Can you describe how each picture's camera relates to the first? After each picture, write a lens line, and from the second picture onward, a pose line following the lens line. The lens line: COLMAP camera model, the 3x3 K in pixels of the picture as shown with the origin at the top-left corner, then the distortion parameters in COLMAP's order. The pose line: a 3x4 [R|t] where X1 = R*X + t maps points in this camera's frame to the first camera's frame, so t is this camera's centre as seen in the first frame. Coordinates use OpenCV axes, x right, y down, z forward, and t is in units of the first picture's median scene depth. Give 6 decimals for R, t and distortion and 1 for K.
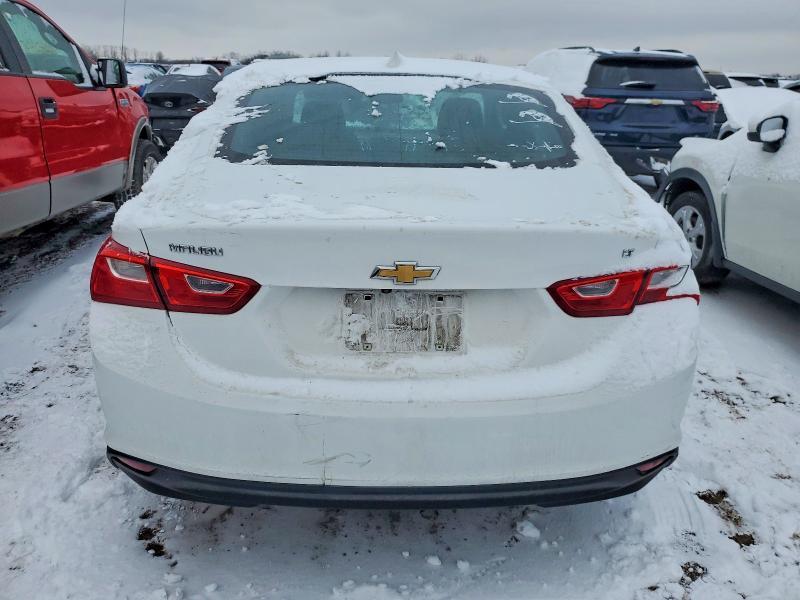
lens RADIAL K [[569.9, 0, 400.0], [0, 569.9, 300.0], [0, 0, 1]] dist [0.046789, -0.001109]
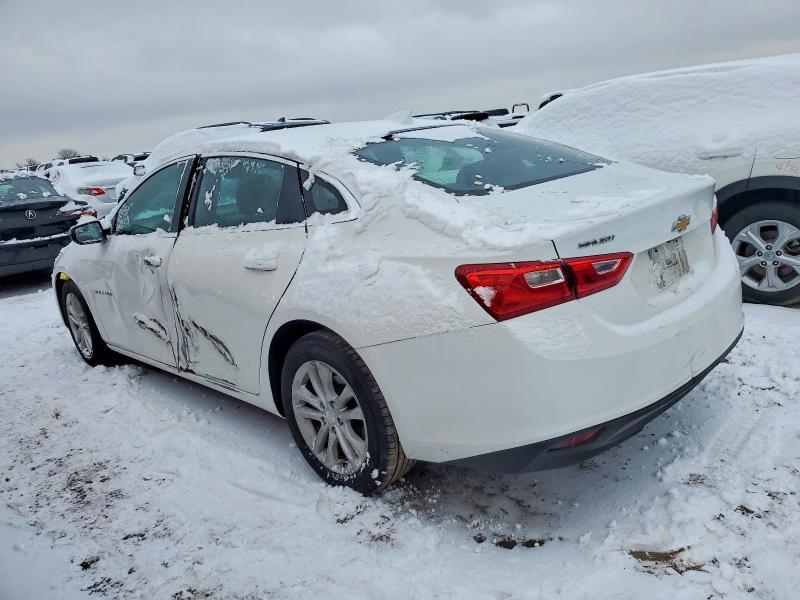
lens RADIAL K [[563.5, 0, 400.0], [0, 563.5, 300.0], [0, 0, 1]] dist [0.000925, -0.000230]
pose [[0.752976, -0.292279, 0.589577, -1.129937], [0.358133, 0.933655, 0.005465, -0.100529], [-0.552059, 0.207031, 0.807694, 0.180853]]
